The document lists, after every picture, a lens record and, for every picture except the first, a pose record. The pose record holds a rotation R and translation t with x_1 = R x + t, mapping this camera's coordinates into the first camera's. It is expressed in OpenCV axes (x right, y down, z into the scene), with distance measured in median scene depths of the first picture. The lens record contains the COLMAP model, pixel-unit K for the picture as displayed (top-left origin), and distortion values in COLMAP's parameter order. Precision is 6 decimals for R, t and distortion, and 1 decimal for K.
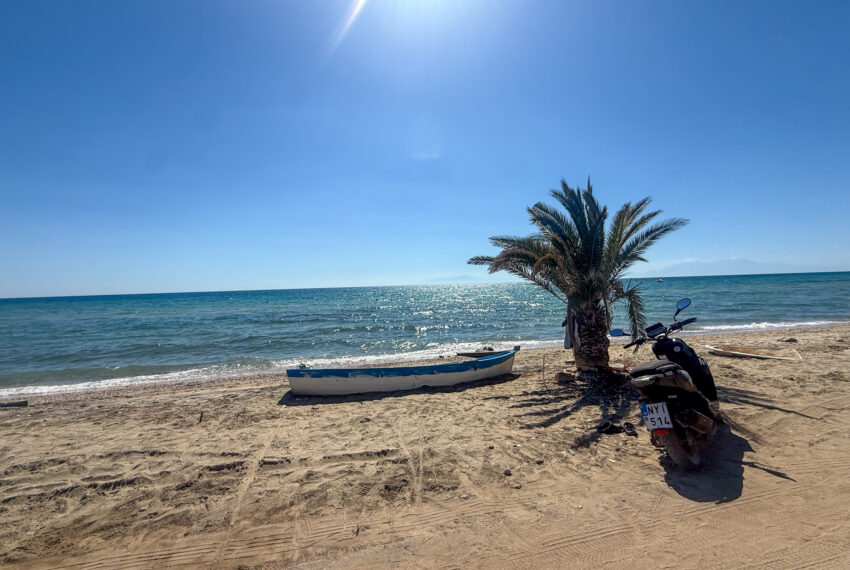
lens RADIAL K [[335.8, 0, 423.2], [0, 335.8, 286.3], [0, 0, 1]] dist [-0.000761, -0.000326]
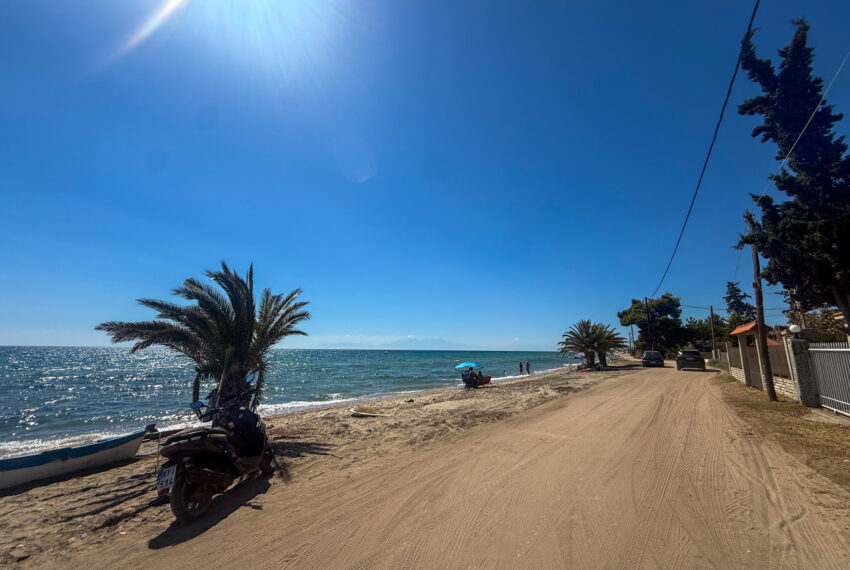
lens RADIAL K [[335.8, 0, 423.2], [0, 335.8, 286.3], [0, 0, 1]] dist [-0.000761, -0.000326]
pose [[0.756339, 0.161957, 0.633815, 0.346612], [-0.032201, 0.976912, -0.211202, -0.035214], [-0.653387, 0.139331, 0.744092, -0.371918]]
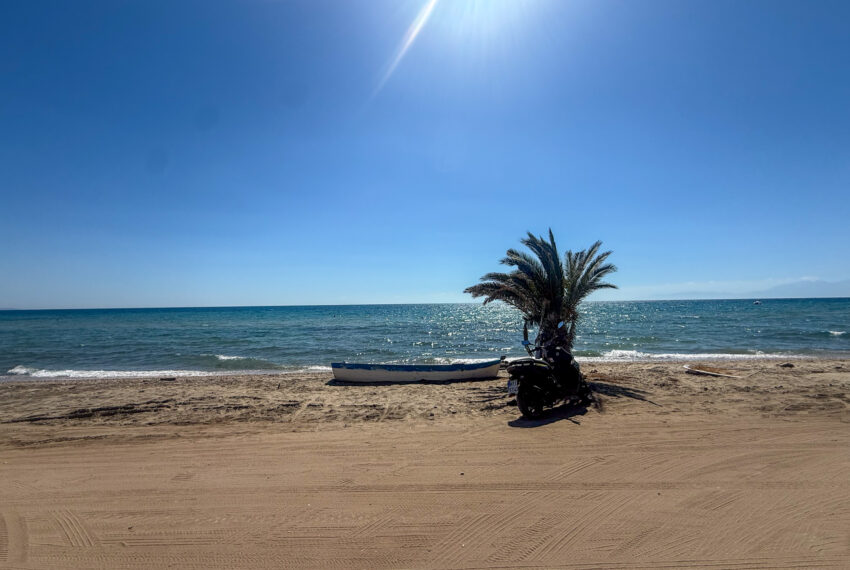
lens RADIAL K [[335.8, 0, 423.2], [0, 335.8, 286.3], [0, 0, 1]] dist [-0.000761, -0.000326]
pose [[0.983405, 0.008340, -0.181234, 0.364309], [-0.017767, 0.998568, -0.050456, -0.031832], [0.180554, 0.052839, 0.982145, -0.570839]]
